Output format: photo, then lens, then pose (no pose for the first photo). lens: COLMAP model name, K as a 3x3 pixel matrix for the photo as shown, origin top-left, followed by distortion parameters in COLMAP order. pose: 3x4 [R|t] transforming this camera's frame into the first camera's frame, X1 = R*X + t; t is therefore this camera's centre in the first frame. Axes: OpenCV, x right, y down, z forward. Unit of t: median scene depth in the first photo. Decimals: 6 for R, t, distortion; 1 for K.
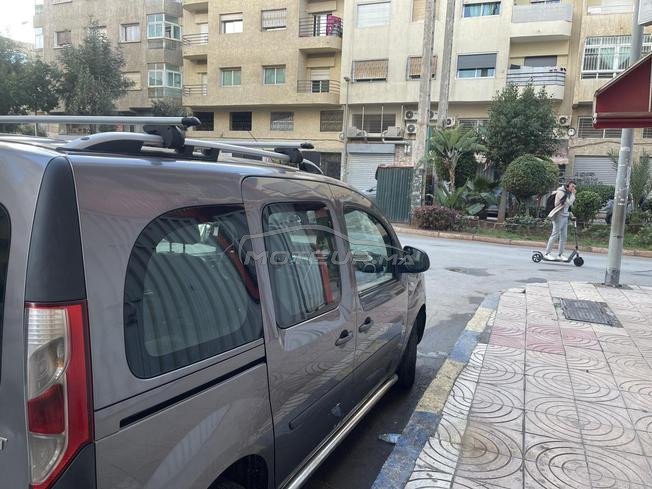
lens RADIAL K [[493.0, 0, 323.3], [0, 493.0, 247.4], [0, 0, 1]] dist [0.080622, -0.115320]
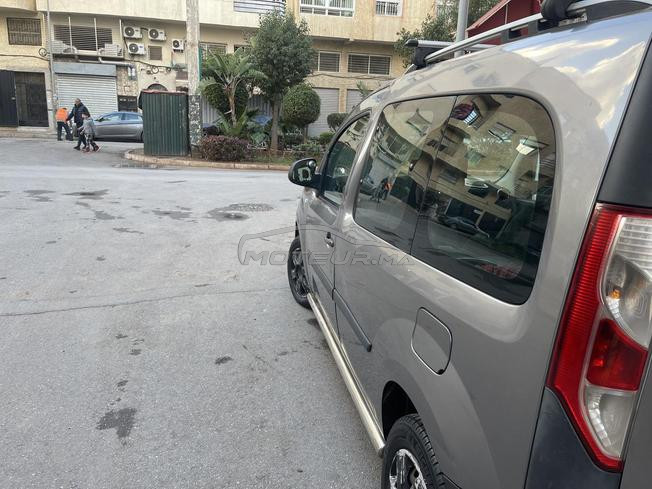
lens RADIAL K [[493.0, 0, 323.3], [0, 493.0, 247.4], [0, 0, 1]] dist [0.080622, -0.115320]
pose [[0.805502, -0.156465, 0.571564, -0.114891], [0.078217, 0.984147, 0.159178, -0.005362], [-0.587409, -0.083512, 0.804970, 0.055001]]
